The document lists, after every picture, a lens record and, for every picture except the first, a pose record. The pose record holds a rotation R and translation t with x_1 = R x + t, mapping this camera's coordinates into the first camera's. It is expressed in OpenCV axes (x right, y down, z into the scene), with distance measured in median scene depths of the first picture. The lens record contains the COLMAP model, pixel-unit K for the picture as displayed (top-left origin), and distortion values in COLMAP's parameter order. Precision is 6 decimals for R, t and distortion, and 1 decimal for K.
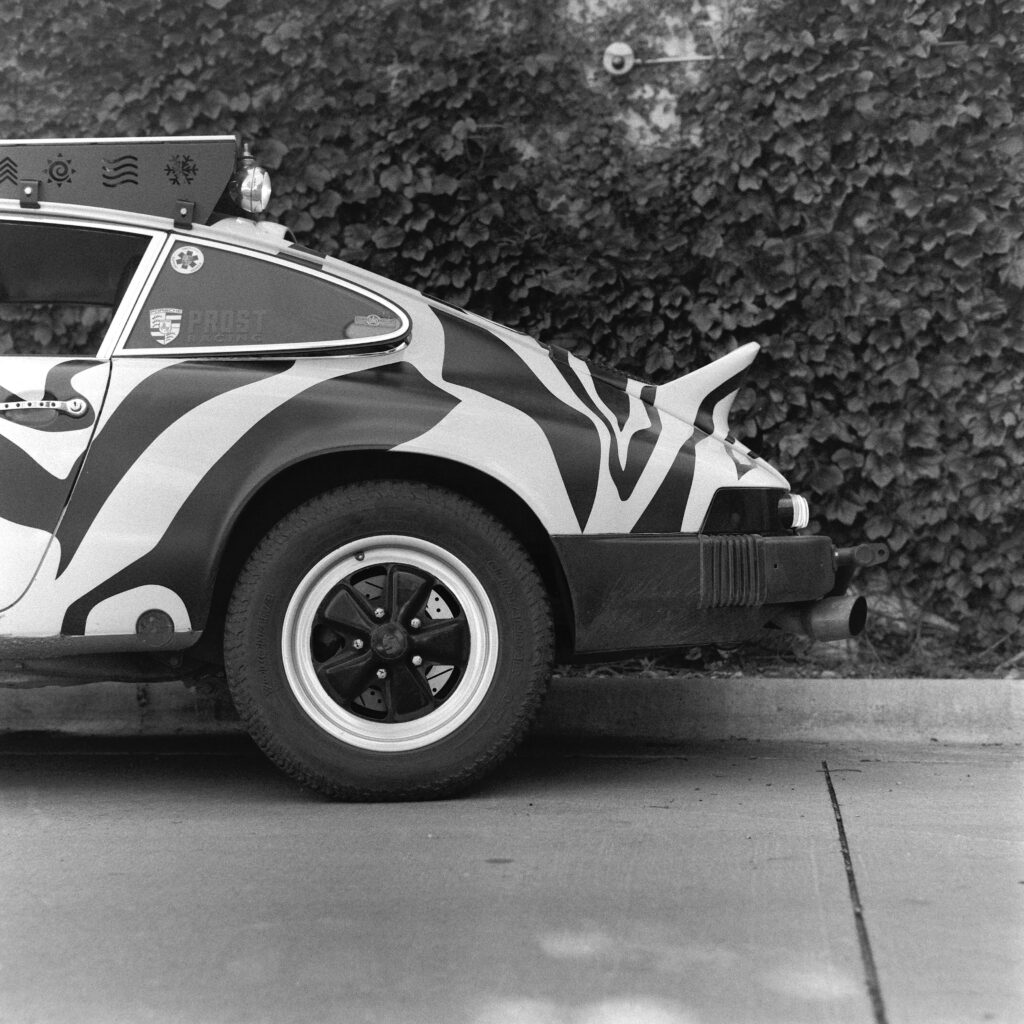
lens RADIAL K [[1597.9, 0, 509.7], [0, 1597.9, 484.5], [0, 0, 1]] dist [-0.024418, -0.045059]
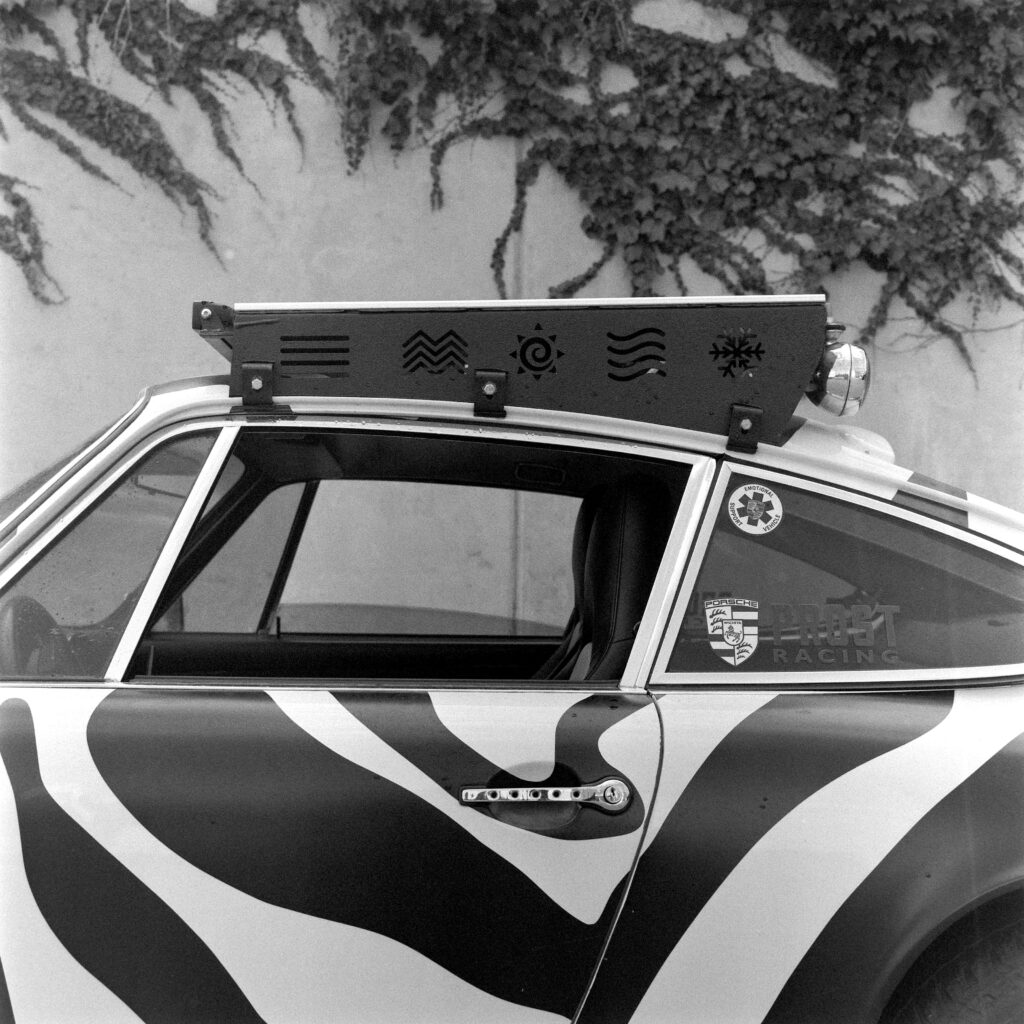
lens RADIAL K [[1601.9, 0, 512.0], [0, 1601.9, 512.0], [0, 0, 1]] dist [-0.036044, -0.034018]
pose [[0.997968, 0.014660, -0.062003, -0.251310], [-0.013322, 0.999671, 0.021940, -0.148935], [0.062304, -0.021070, 0.997835, 0.393092]]
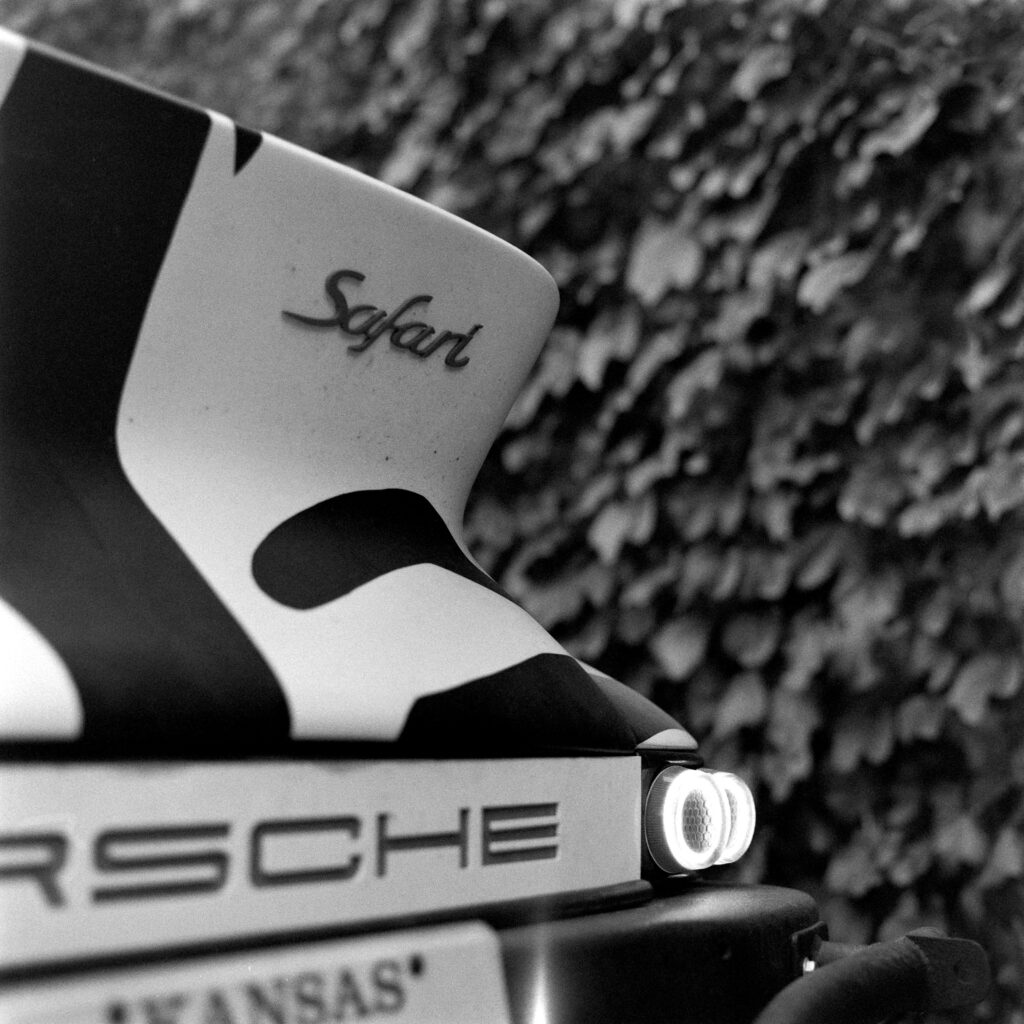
lens RADIAL K [[1650.6, 0, 512.0], [0, 1650.6, 512.0], [0, 0, 1]] dist [-0.017794, -0.166450]
pose [[0.725154, -0.080060, -0.683917, 0.372704], [0.032212, 0.996075, -0.082448, -0.001724], [0.687833, 0.037757, 0.724886, 1.042864]]
